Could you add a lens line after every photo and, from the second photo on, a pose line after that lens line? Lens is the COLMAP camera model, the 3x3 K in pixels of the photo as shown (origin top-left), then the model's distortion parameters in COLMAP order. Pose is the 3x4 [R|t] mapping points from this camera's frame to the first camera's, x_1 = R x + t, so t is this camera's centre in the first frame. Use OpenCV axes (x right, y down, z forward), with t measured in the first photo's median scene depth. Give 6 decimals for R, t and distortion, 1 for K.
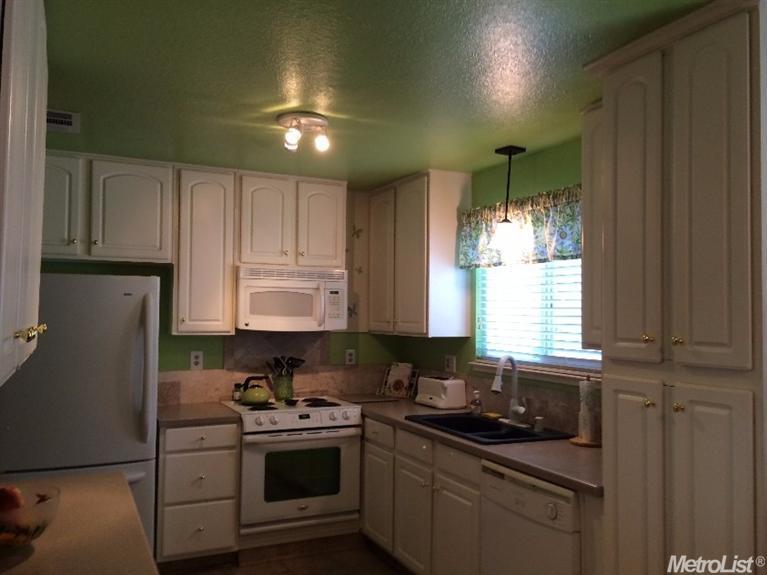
lens RADIAL K [[653.1, 0, 383.5], [0, 653.1, 287.5], [0, 0, 1]] dist [0.054451, -0.000636]
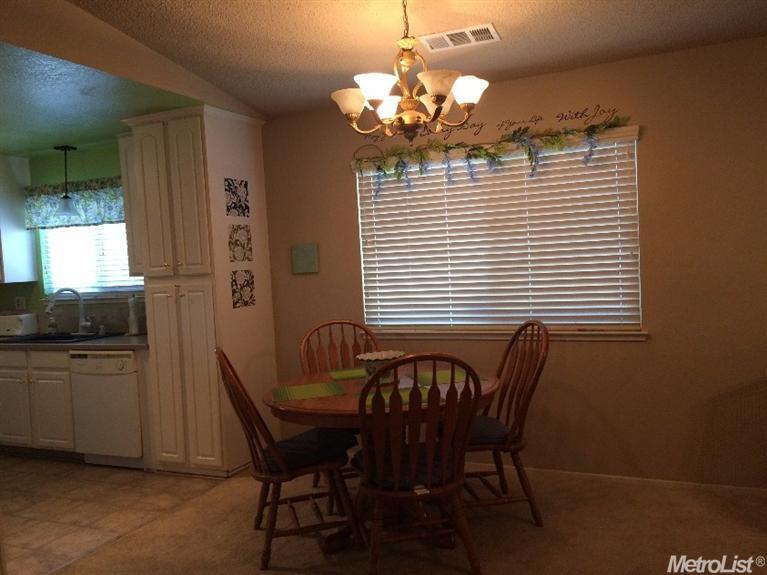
lens RADIAL K [[653.1, 0, 383.5], [0, 653.1, 287.5], [0, 0, 1]] dist [0.054451, -0.000636]
pose [[0.763094, -0.082535, 0.640996, -0.257203], [0.037061, 0.995768, 0.084095, 0.001178], [-0.645224, -0.040416, 0.762924, -0.640605]]
